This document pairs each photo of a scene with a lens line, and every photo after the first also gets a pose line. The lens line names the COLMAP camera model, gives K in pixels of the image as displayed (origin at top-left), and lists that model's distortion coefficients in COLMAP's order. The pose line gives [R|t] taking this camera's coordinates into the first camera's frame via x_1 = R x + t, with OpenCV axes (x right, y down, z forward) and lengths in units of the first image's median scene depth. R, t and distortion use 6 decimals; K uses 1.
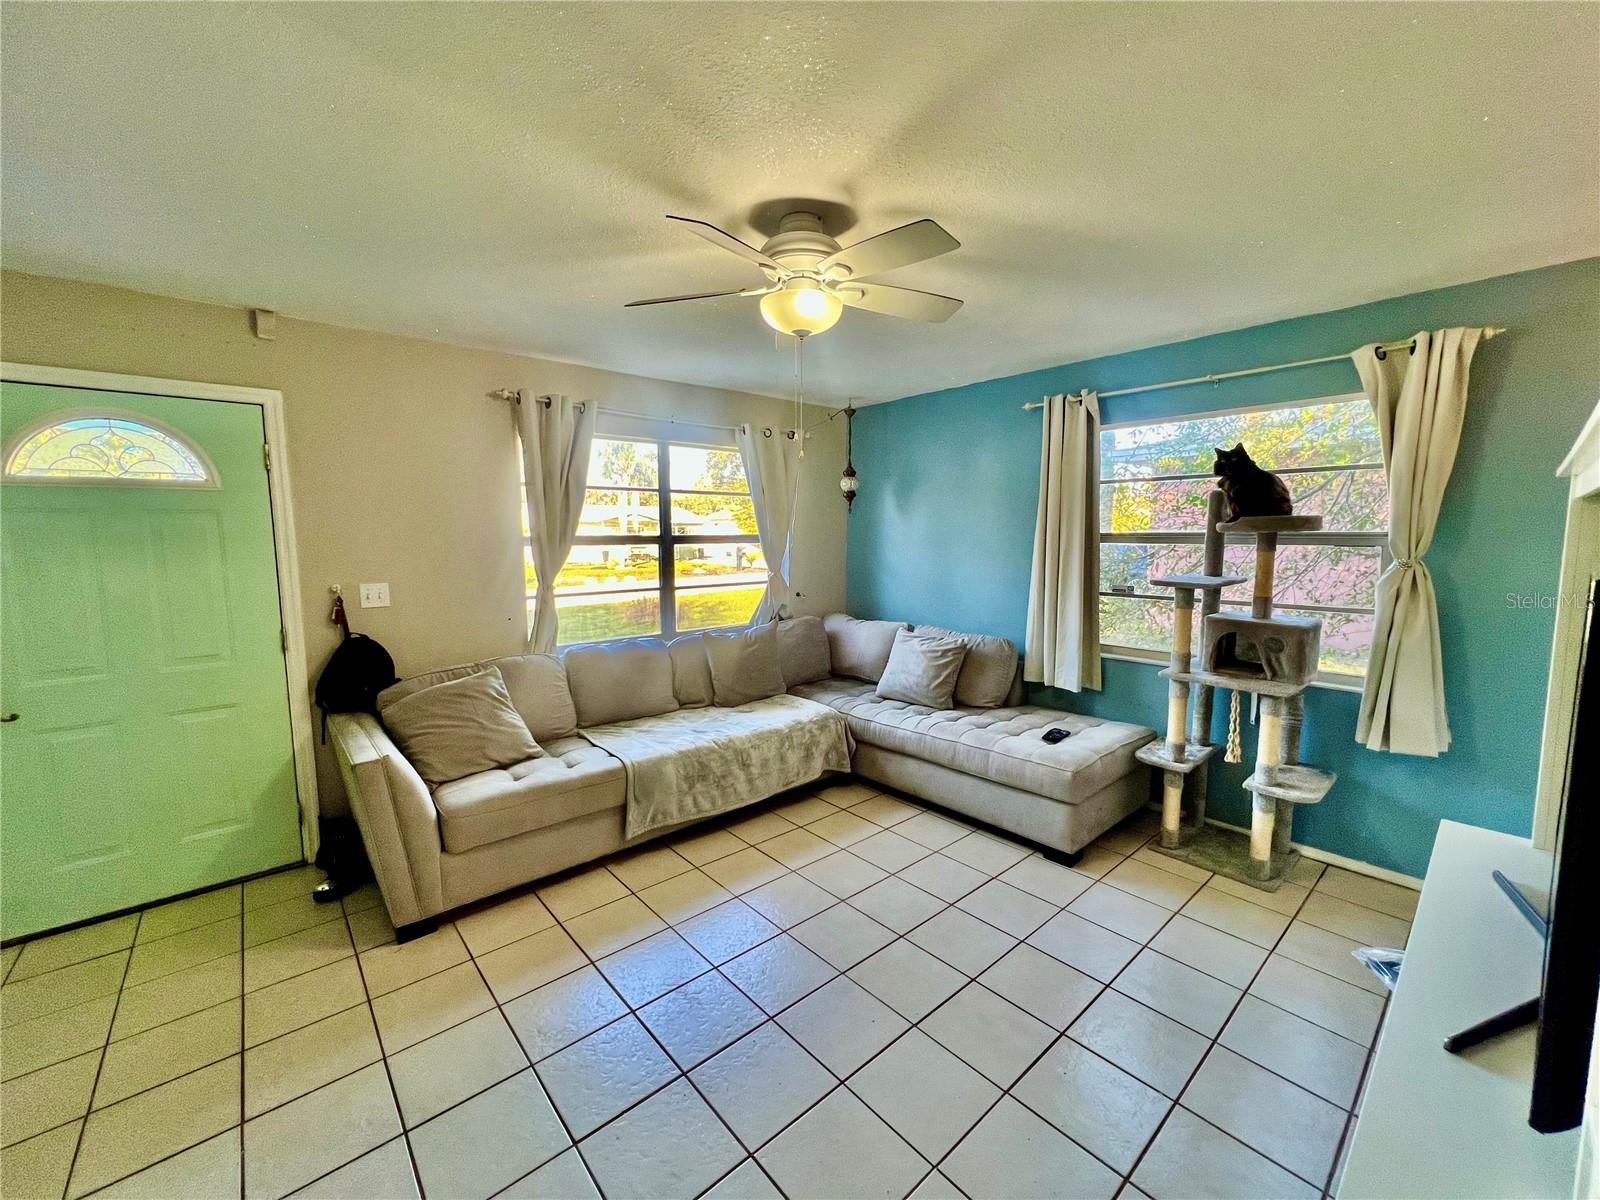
lens RADIAL K [[641.8, 0, 804.5], [0, 641.8, 594.1], [0, 0, 1]] dist [0.001234, 0.000237]
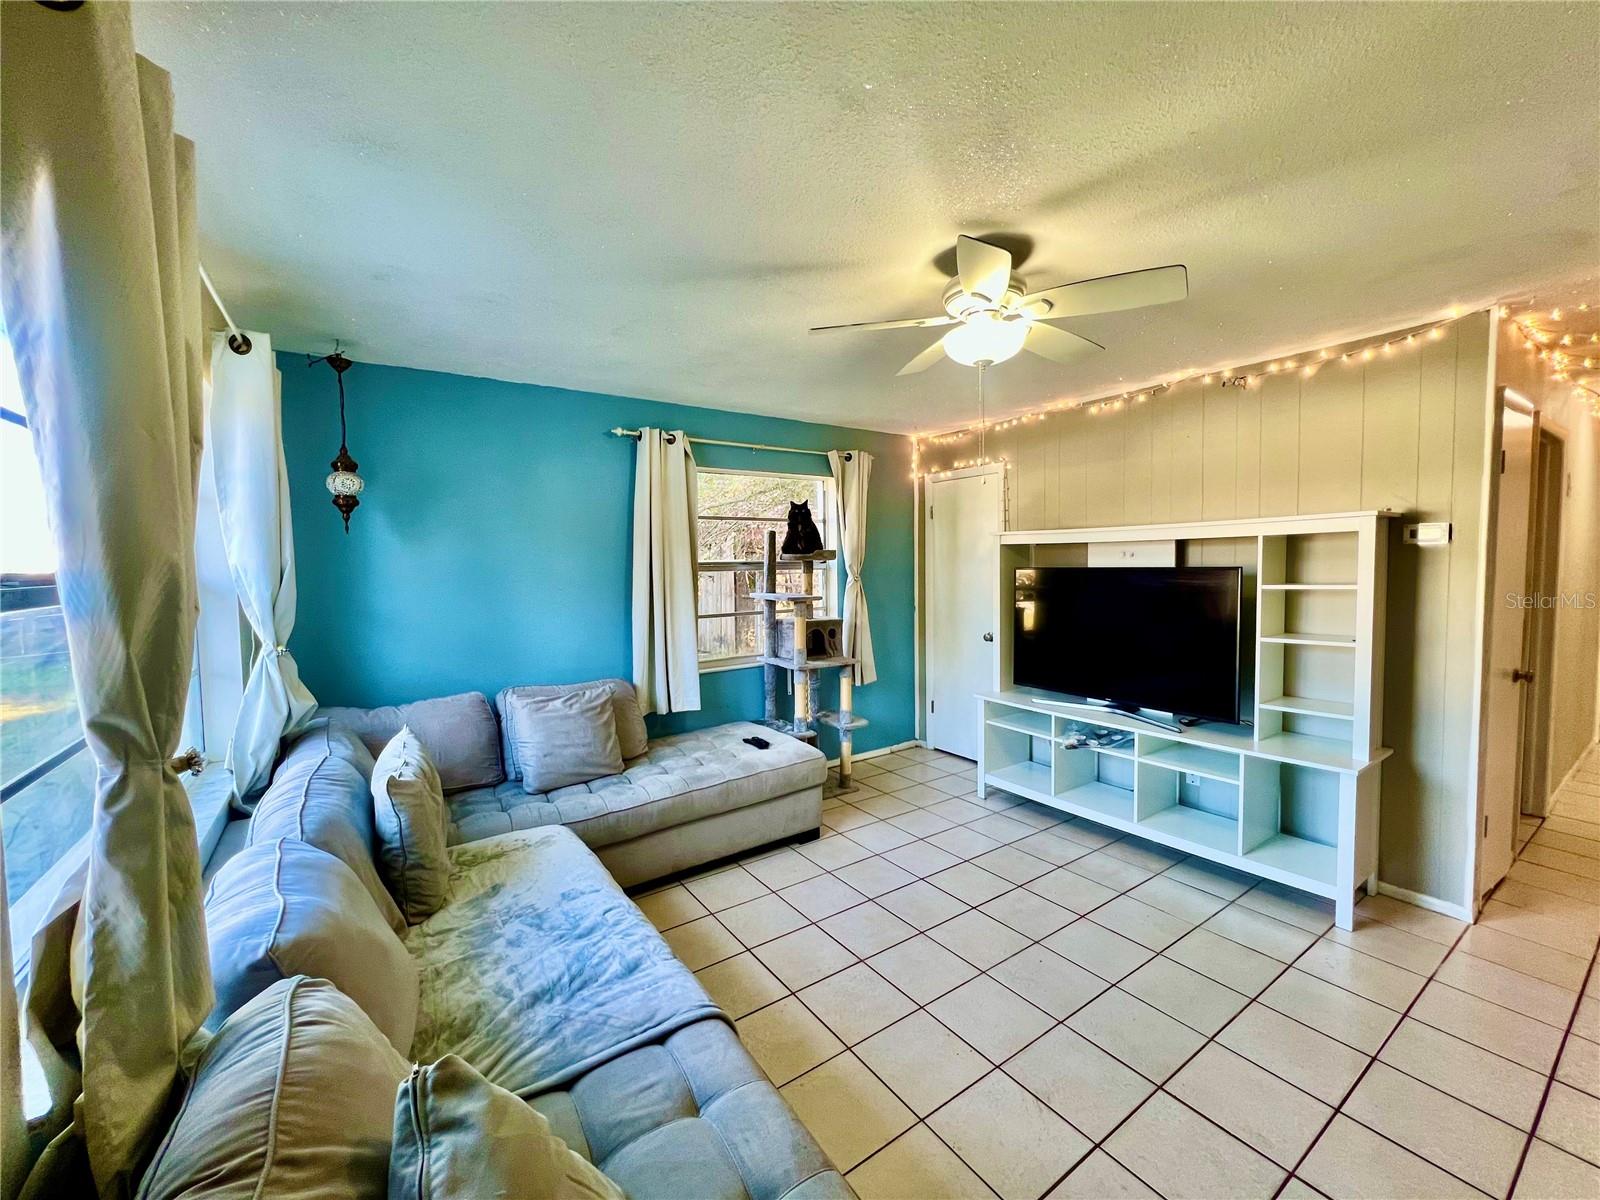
lens RADIAL K [[644.3, 0, 797.4], [0, 644.3, 595.5], [0, 0, 1]] dist [-0.000836, 0.000327]
pose [[0.119963, -0.054973, 0.991255, -0.681034], [0.104084, 0.993660, 0.042510, -0.073297], [-0.987307, 0.098075, 0.124925, 0.752998]]
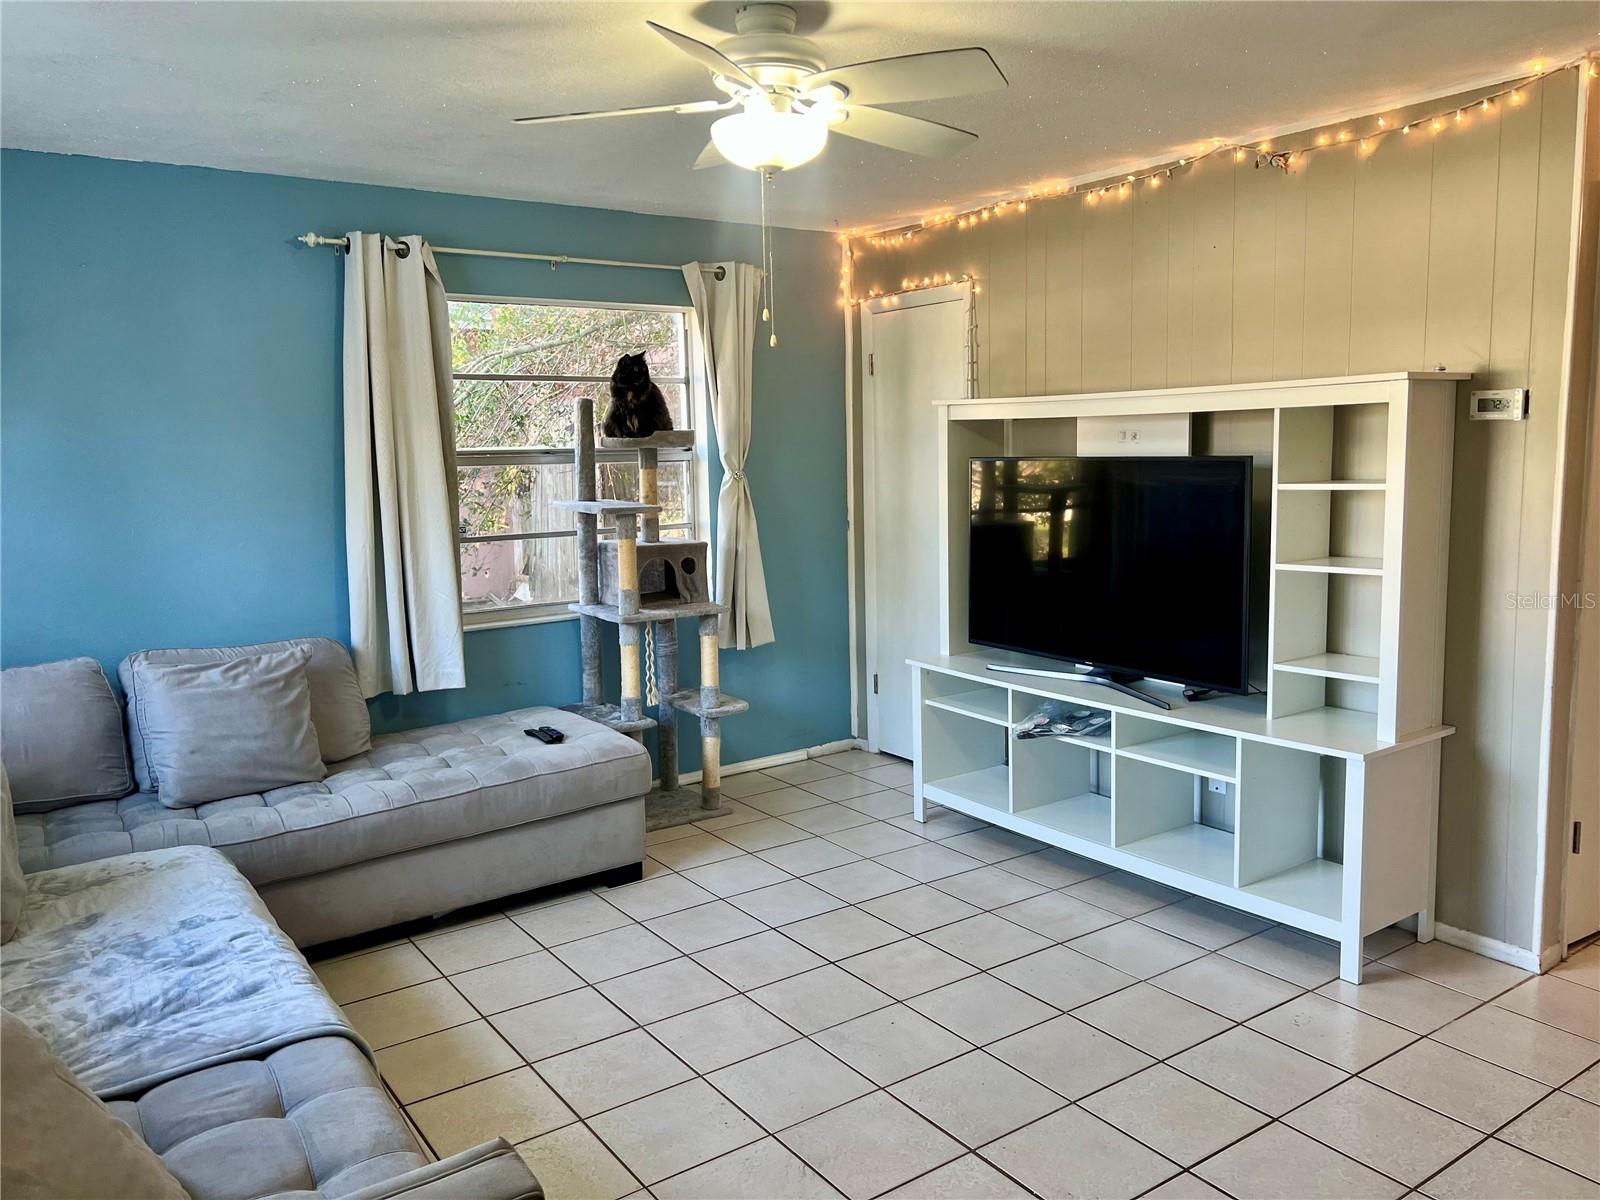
lens RADIAL K [[1212.3, 0, 804.8], [0, 1212.3, 590.1], [0, 0, 1]] dist [0.054582, -0.059310]
pose [[0.105556, -0.127507, 0.986205, -0.876759], [0.110419, 0.987115, 0.115806, -0.063934], [-0.988264, 0.096672, 0.118275, 0.529744]]
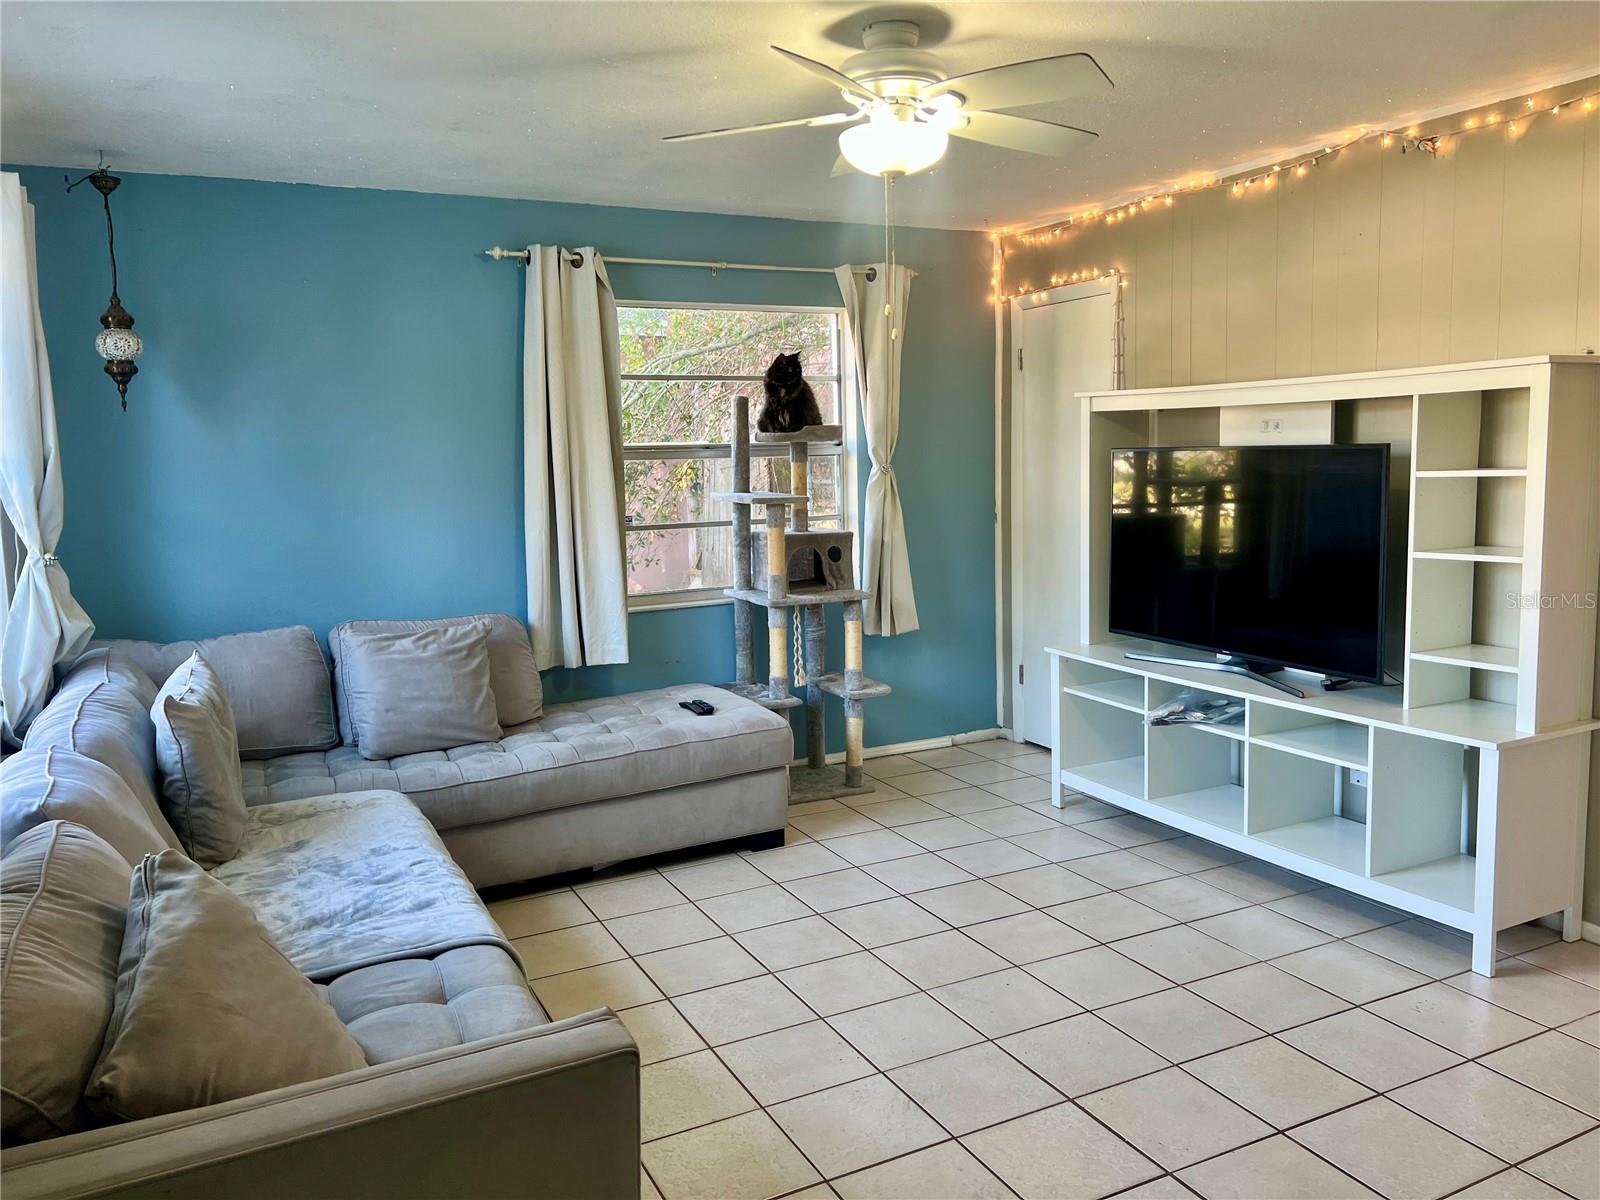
lens RADIAL K [[1212.3, 0, 803.9], [0, 1212.3, 590.1], [0, 0, 1]] dist [0.054582, -0.059310]
pose [[0.250794, -0.122260, 0.960289, -0.935623], [0.112327, 0.988967, 0.096576, -0.045469], [-0.961502, 0.083646, 0.261760, 0.477106]]
